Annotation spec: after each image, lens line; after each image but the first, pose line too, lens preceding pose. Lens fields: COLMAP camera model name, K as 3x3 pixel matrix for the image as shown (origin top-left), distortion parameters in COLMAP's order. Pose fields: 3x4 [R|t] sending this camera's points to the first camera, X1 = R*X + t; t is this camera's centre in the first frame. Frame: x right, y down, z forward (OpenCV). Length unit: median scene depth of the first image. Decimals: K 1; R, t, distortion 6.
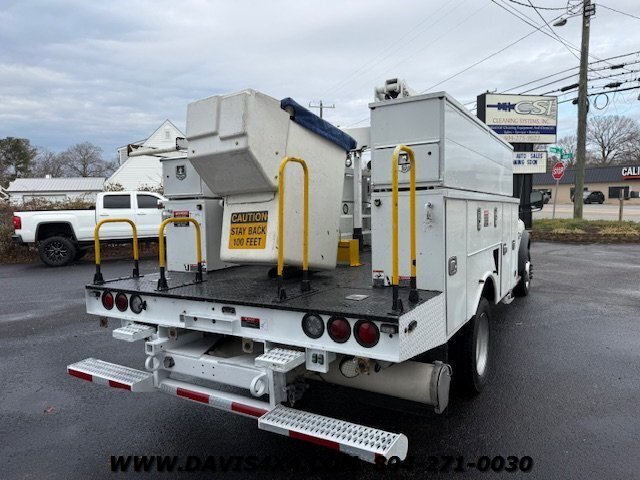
lens RADIAL K [[463.3, 0, 318.1], [0, 463.3, 237.2], [0, 0, 1]] dist [0.009518, -0.009170]
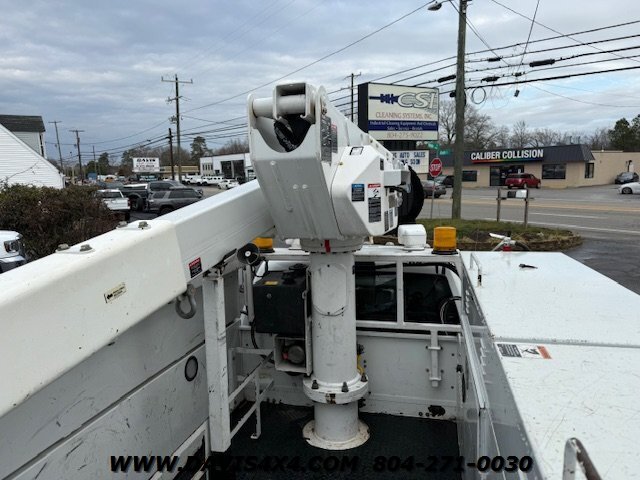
lens RADIAL K [[463.3, 0, 318.1], [0, 463.3, 237.2], [0, 0, 1]] dist [0.009518, -0.009170]
pose [[0.958943, -0.048982, 0.279337, 0.019318], [0.035644, 0.997978, 0.052633, -0.069079], [-0.281350, -0.040516, 0.958749, 0.182480]]
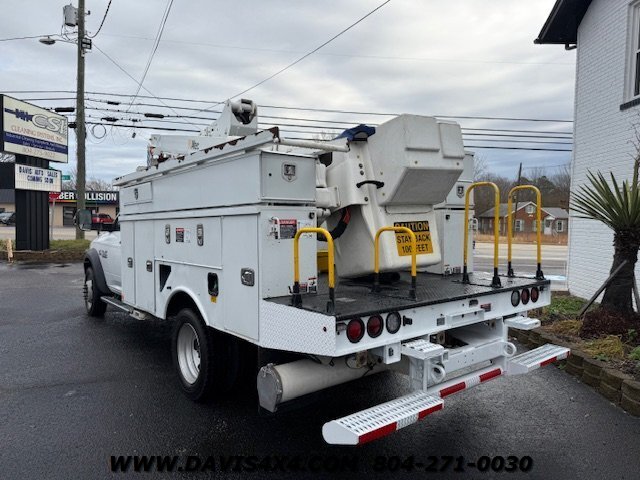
lens RADIAL K [[463.1, 0, 320.0], [0, 463.1, 240.0], [0, 0, 1]] dist [0.039680, 0.000141]
pose [[0.367455, -0.011647, 0.929968, -0.226061], [0.053962, 0.998504, -0.008817, -0.002275], [-0.928475, 0.053423, 0.367534, 0.142404]]
